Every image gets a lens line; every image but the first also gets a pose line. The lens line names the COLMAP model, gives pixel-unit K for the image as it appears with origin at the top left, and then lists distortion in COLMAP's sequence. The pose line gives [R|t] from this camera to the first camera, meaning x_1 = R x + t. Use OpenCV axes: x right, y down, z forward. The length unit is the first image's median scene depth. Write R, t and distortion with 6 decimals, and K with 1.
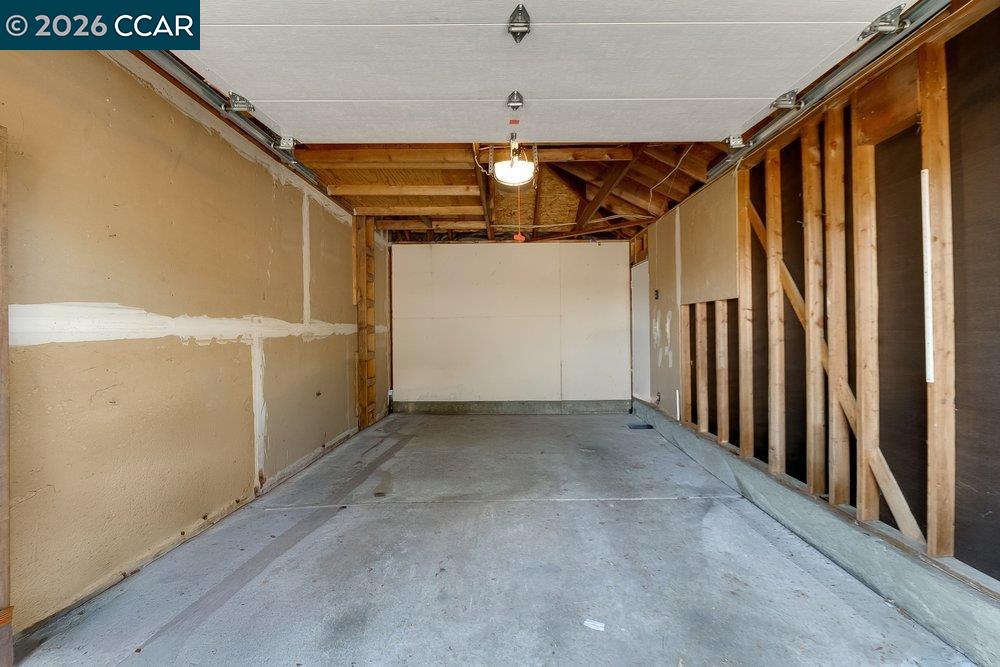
lens RADIAL K [[469.6, 0, 502.3], [0, 469.6, 322.5], [0, 0, 1]] dist [-0.001513, -0.001572]
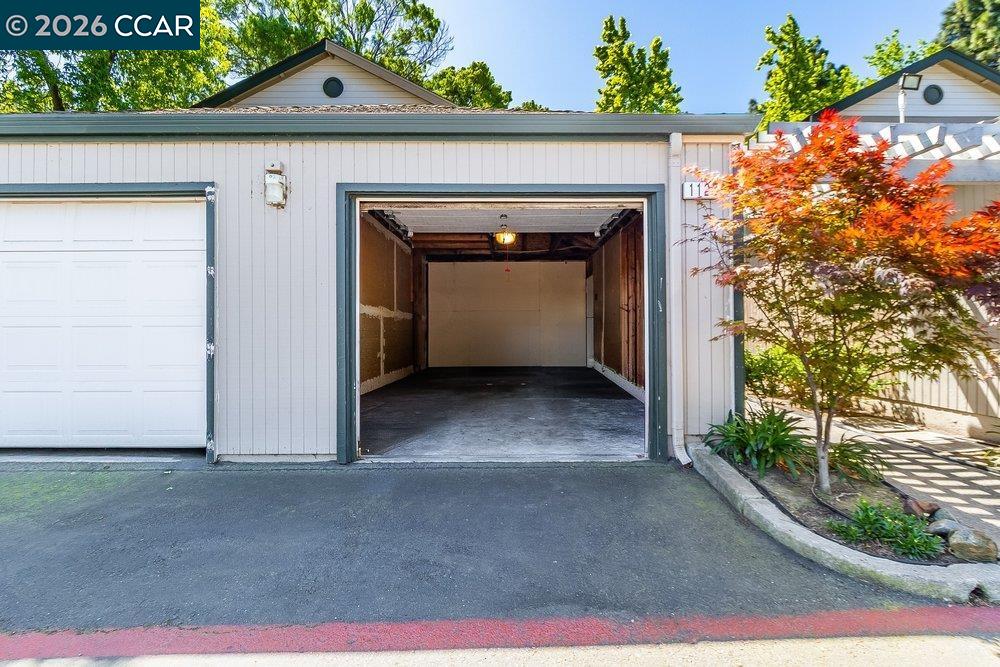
lens RADIAL K [[469.6, 0, 502.3], [0, 469.6, 322.5], [0, 0, 1]] dist [-0.001513, -0.001572]
pose [[0.999975, 0.006808, -0.001839, 0.009738], [-0.006810, 0.999976, -0.000979, 0.035914], [0.001833, 0.000991, 0.999998, -0.679996]]
